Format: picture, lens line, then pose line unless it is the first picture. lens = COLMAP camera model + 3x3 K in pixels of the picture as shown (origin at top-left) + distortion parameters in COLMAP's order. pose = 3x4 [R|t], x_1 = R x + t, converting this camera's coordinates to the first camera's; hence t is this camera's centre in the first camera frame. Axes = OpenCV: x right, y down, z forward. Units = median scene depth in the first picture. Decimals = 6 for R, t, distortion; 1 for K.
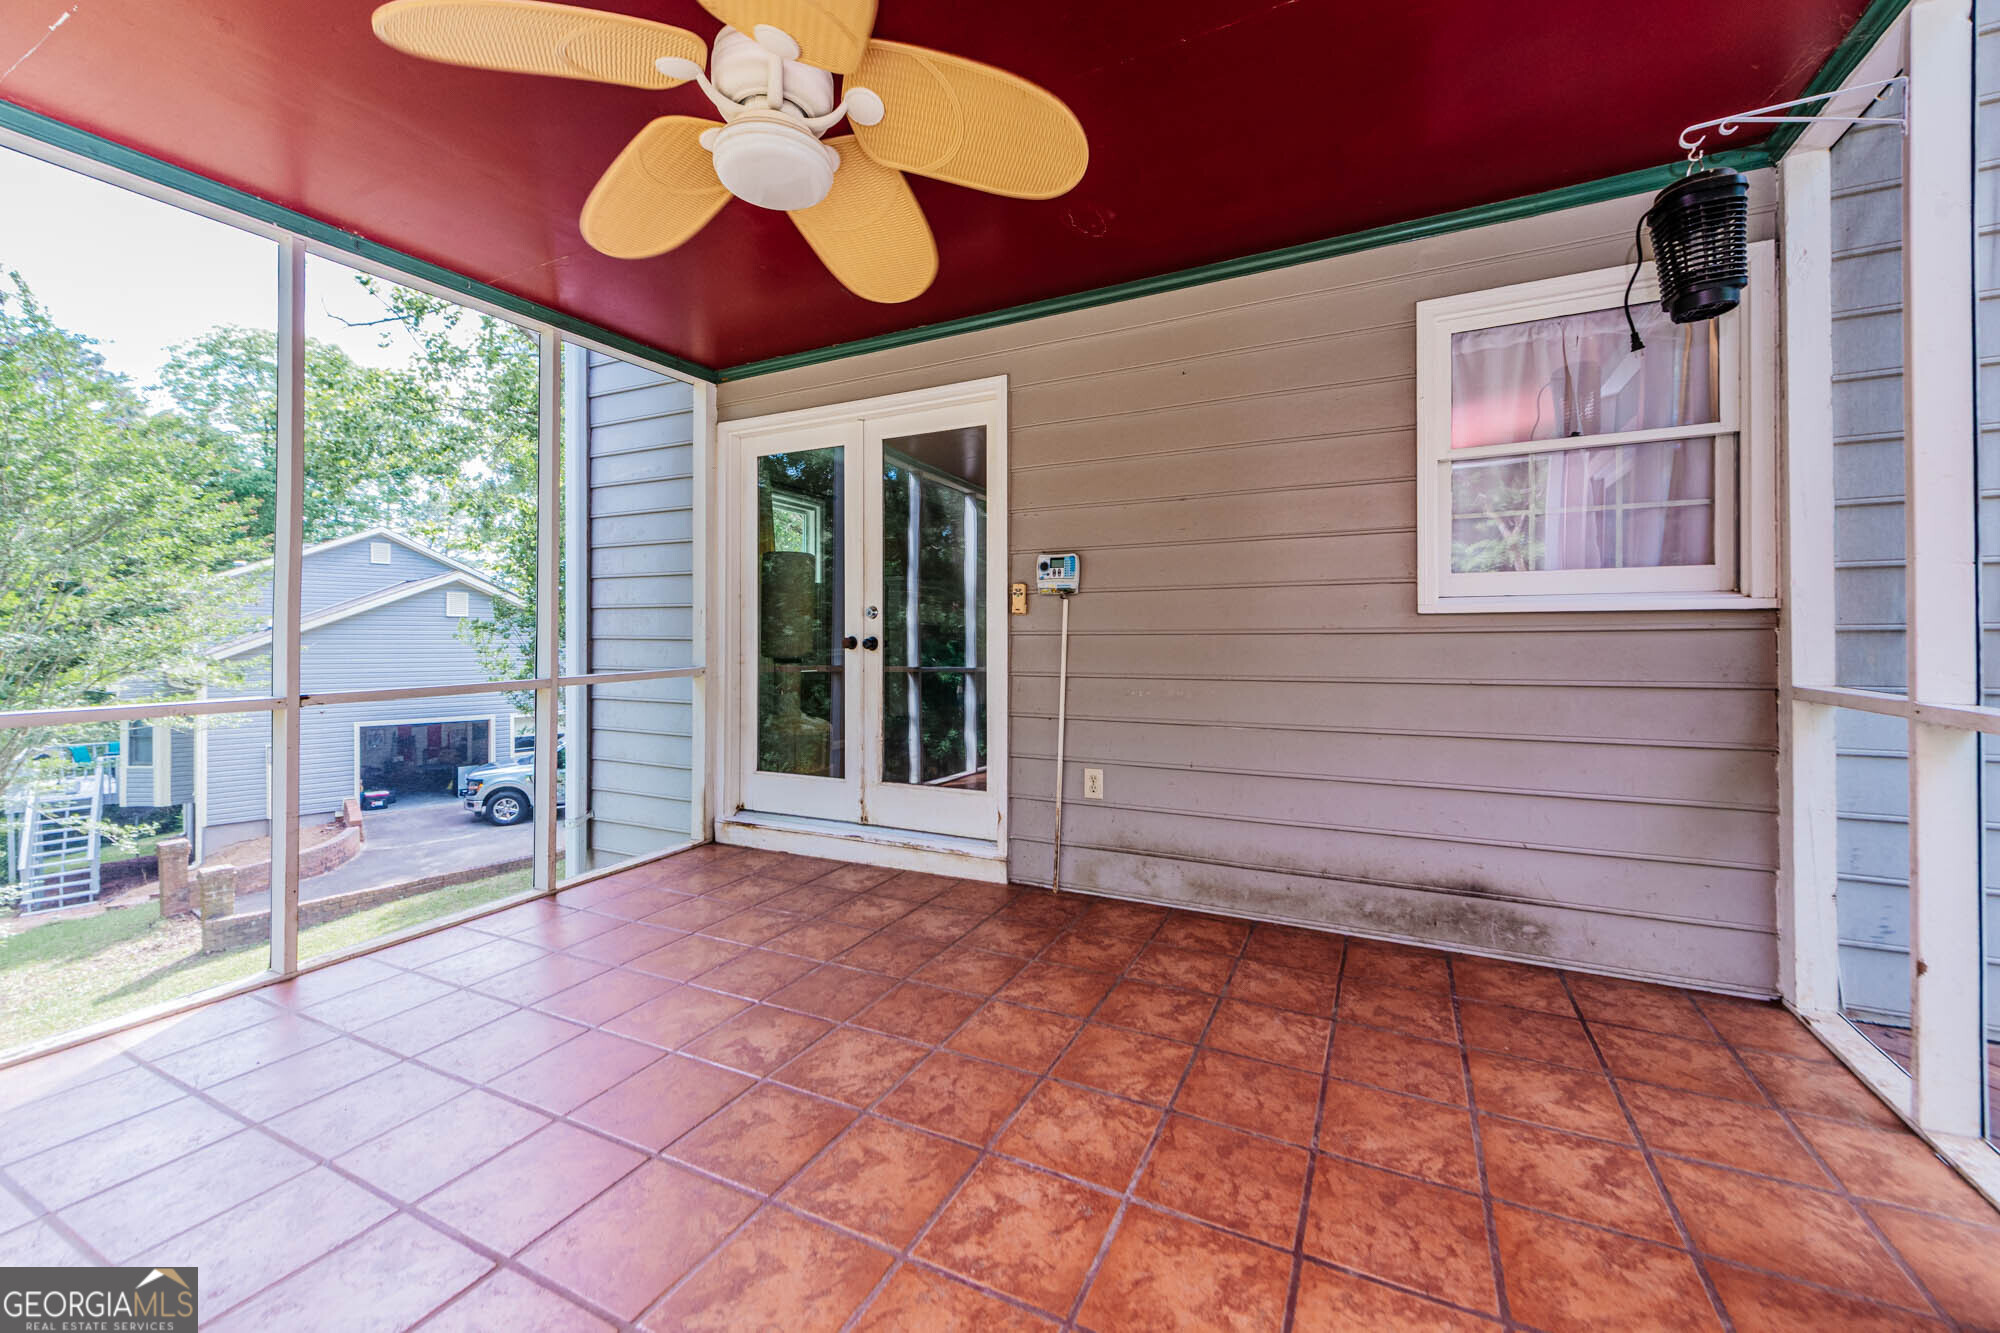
lens RADIAL K [[787.5, 0, 1007.5], [0, 787.5, 651.9], [0, 0, 1]] dist [0.016097, -0.000057]
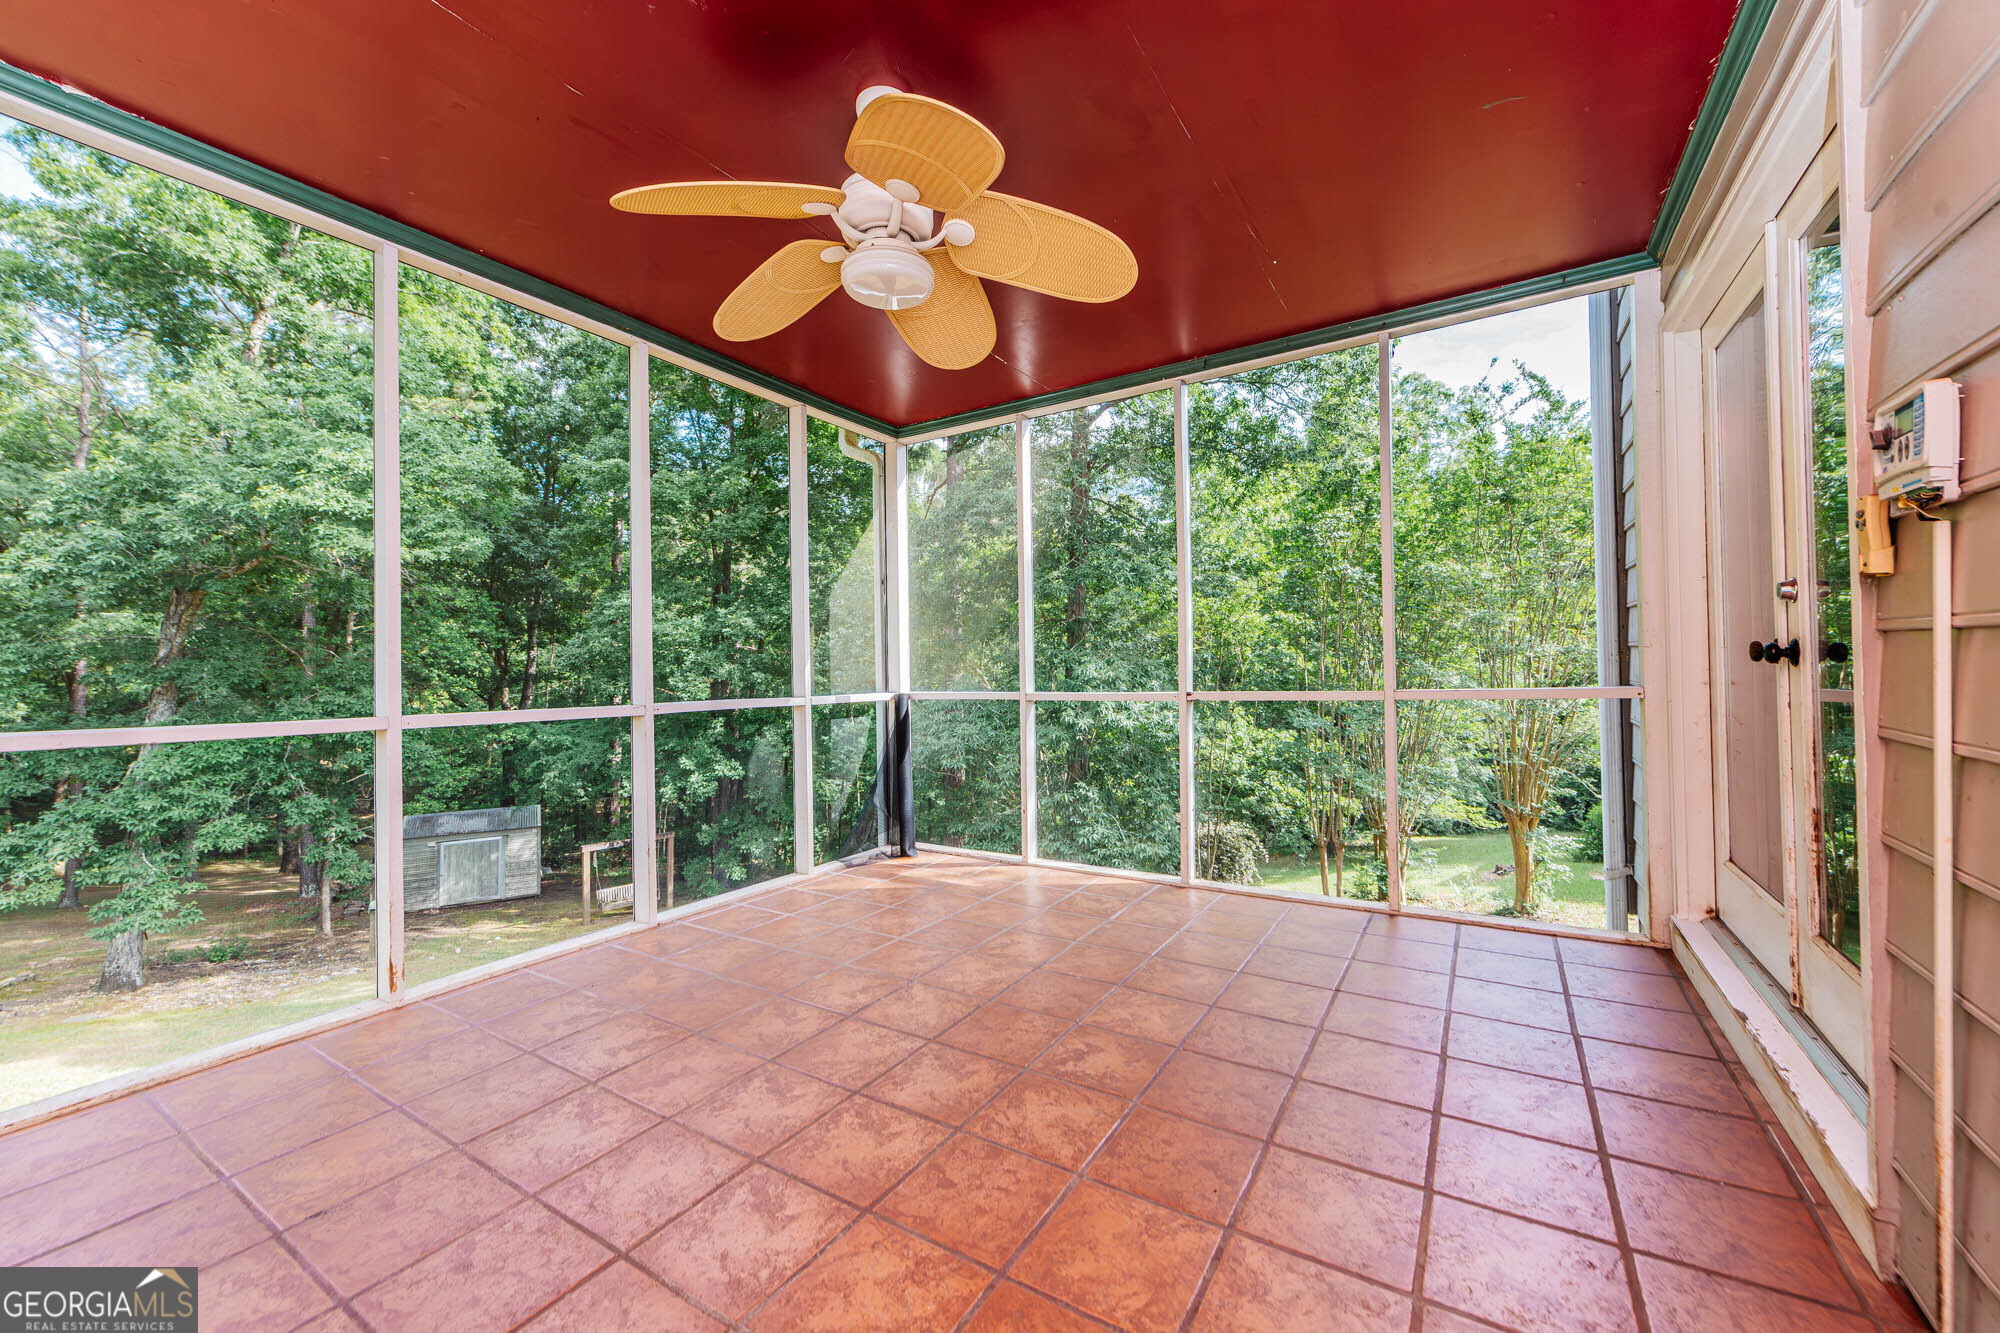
lens RADIAL K [[793.0, 0, 991.6], [0, 793.0, 638.7], [0, 0, 1]] dist [0.013173, -0.000193]
pose [[-0.114153, -0.022885, -0.993200, 0.810855], [-0.003556, 0.999738, -0.022627, -0.011201], [0.993457, 0.000949, -0.114204, 1.138932]]
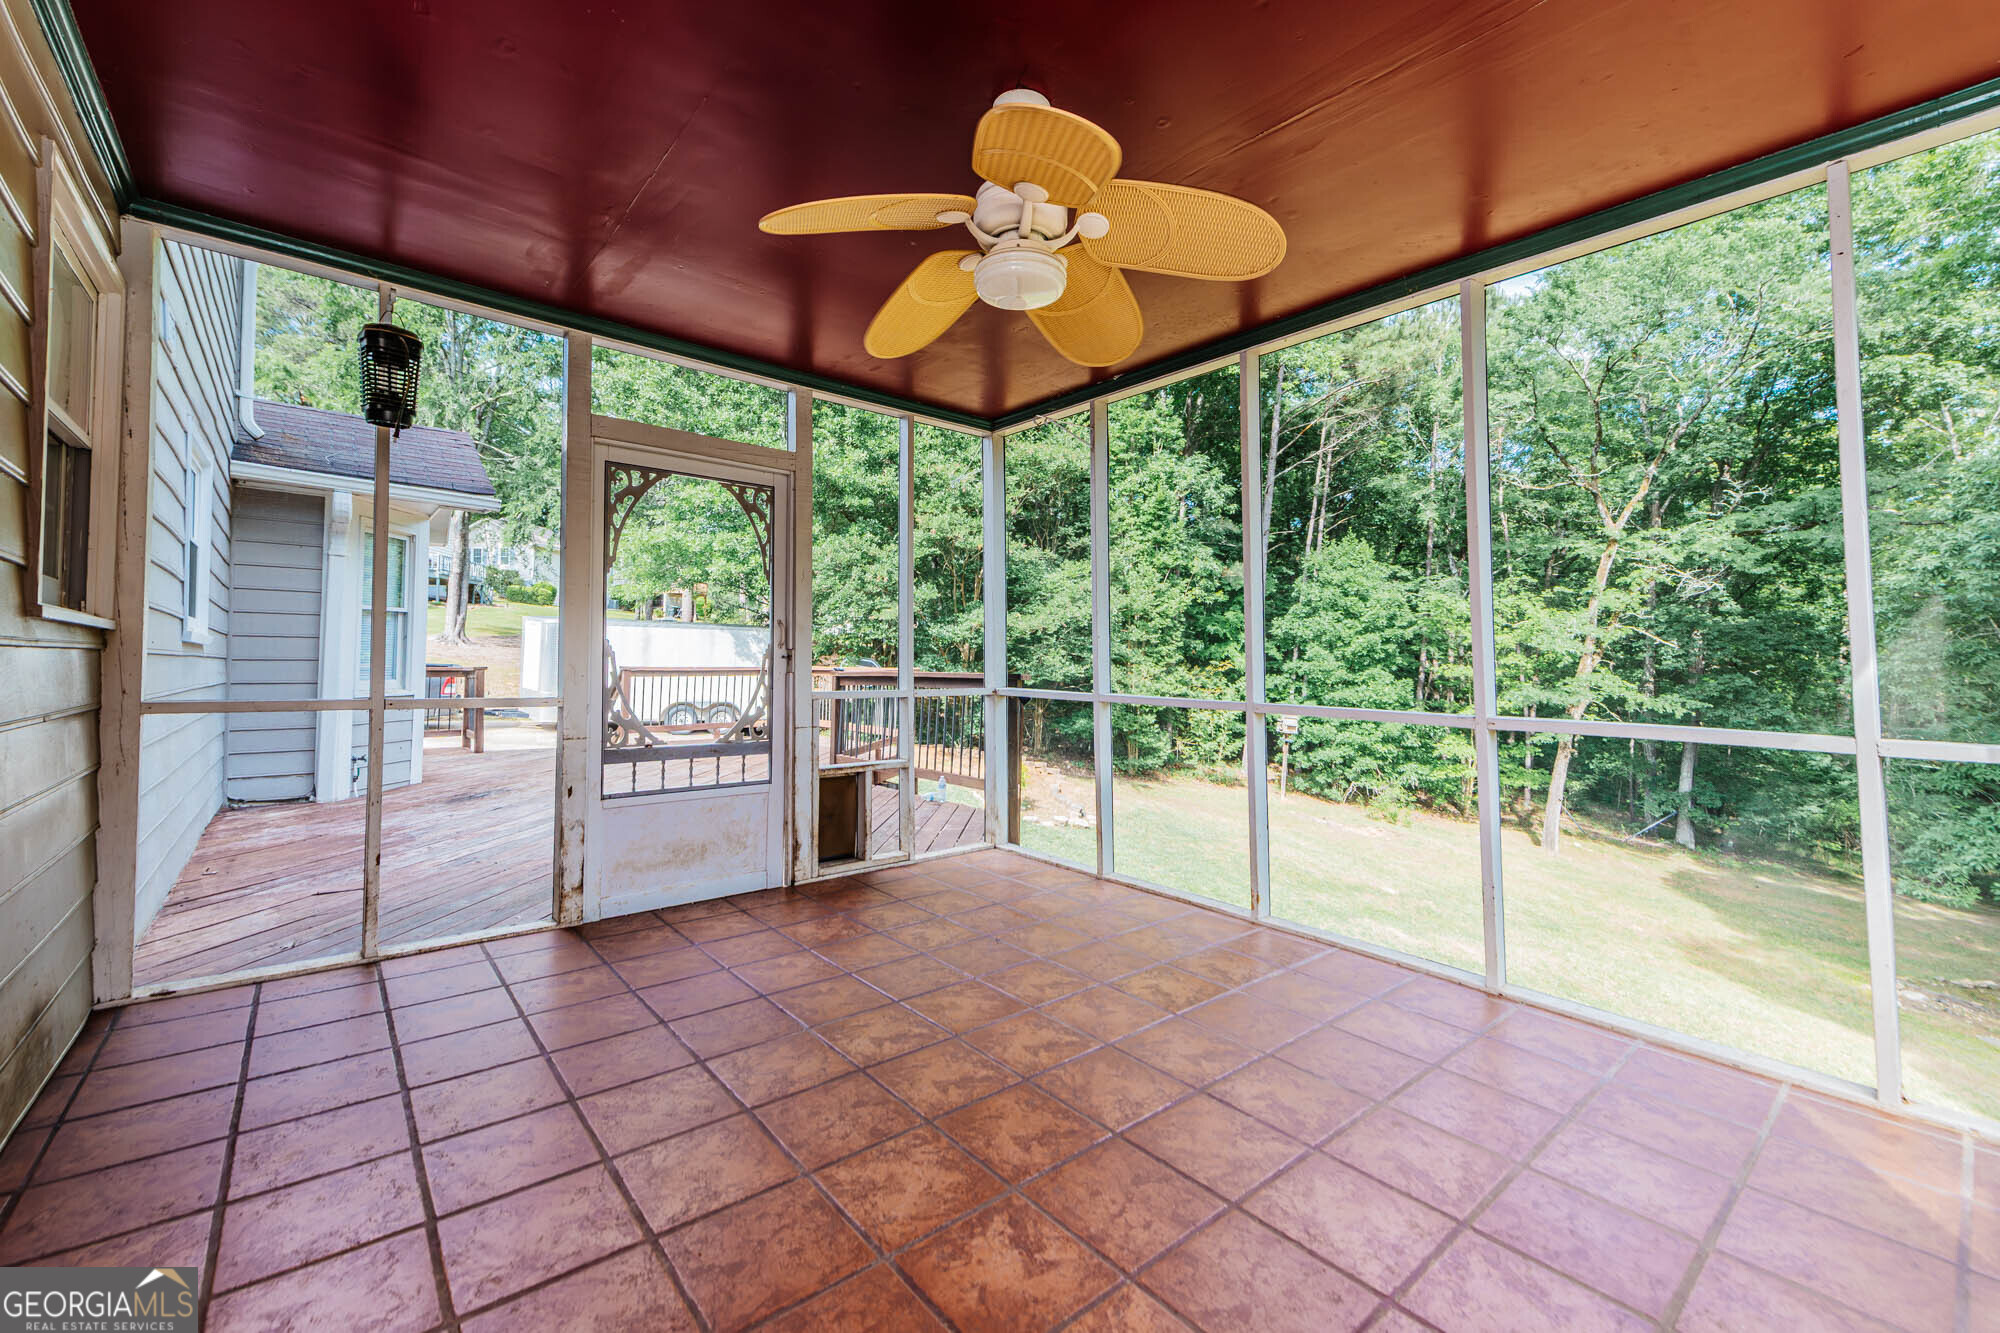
lens RADIAL K [[793.0, 0, 991.6], [0, 793.0, 638.7], [0, 0, 1]] dist [0.013173, -0.000193]
pose [[-0.909541, 0.014824, 0.415349, -0.680554], [0.006312, 0.999741, -0.021859, -0.018893], [-0.415565, -0.017260, -0.909400, 1.885313]]
